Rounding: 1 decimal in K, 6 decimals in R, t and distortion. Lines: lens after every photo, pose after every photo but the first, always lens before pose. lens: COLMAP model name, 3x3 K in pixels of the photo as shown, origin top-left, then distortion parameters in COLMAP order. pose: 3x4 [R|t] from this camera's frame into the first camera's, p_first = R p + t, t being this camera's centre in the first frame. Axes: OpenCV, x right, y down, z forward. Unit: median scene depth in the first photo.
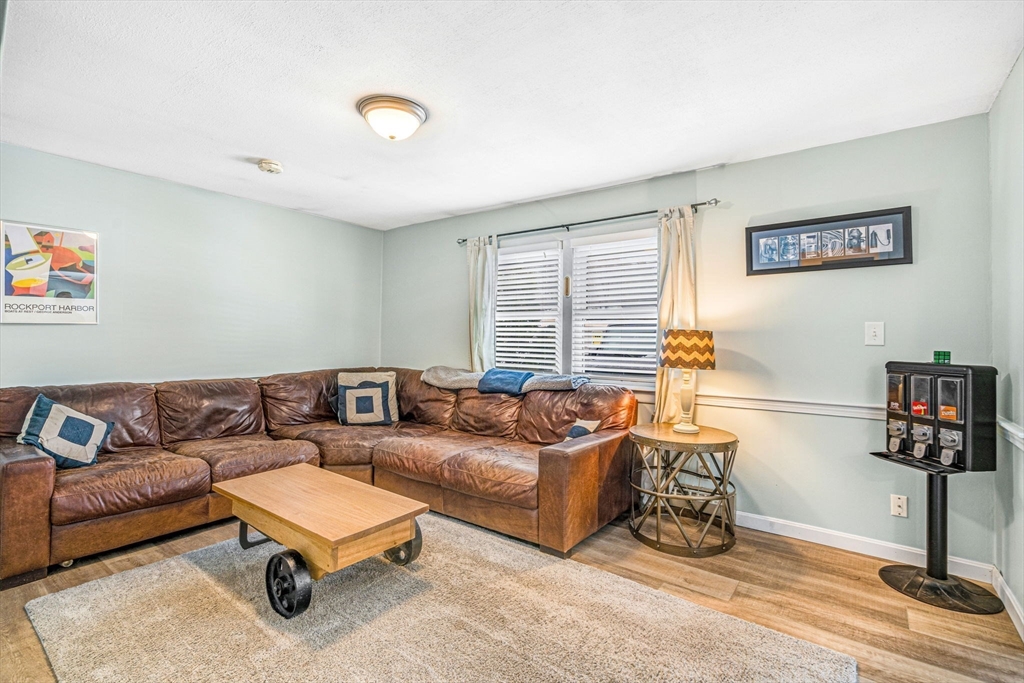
lens RADIAL K [[480.4, 0, 511.9], [0, 480.4, 332.4], [0, 0, 1]] dist [-0.011767, 0.000440]
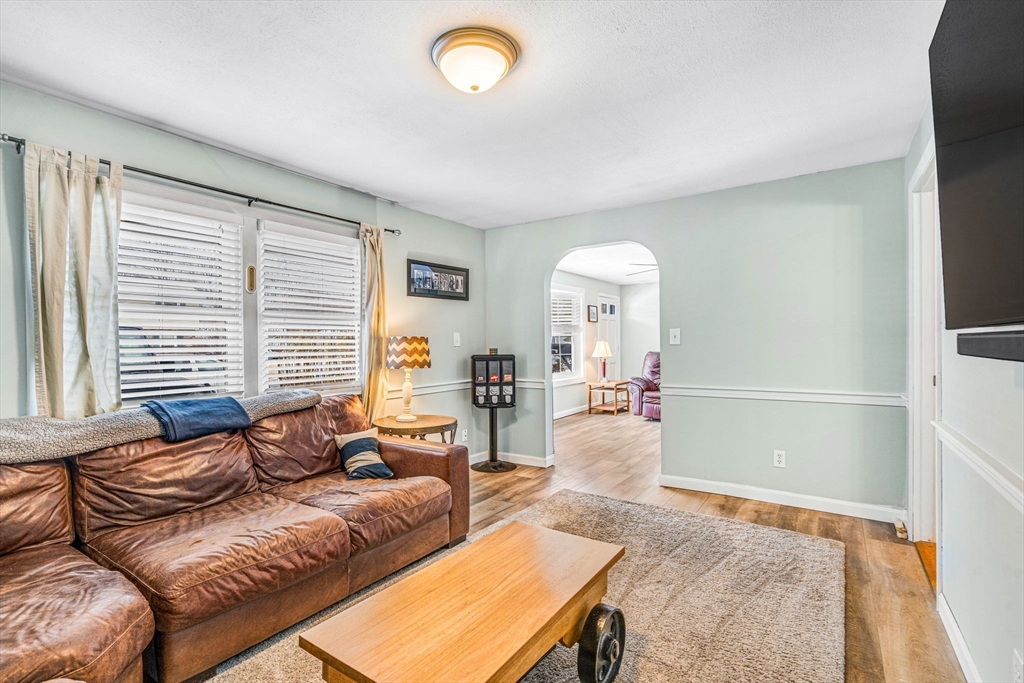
lens RADIAL K [[474.2, 0, 509.8], [0, 474.2, 348.5], [0, 0, 1]] dist [-0.009228, 0.002488]
pose [[-0.044924, -0.023667, 0.998710, -0.860855], [-0.006779, 0.999704, 0.023386, -0.005512], [-0.998967, -0.005720, -0.045071, 0.813222]]
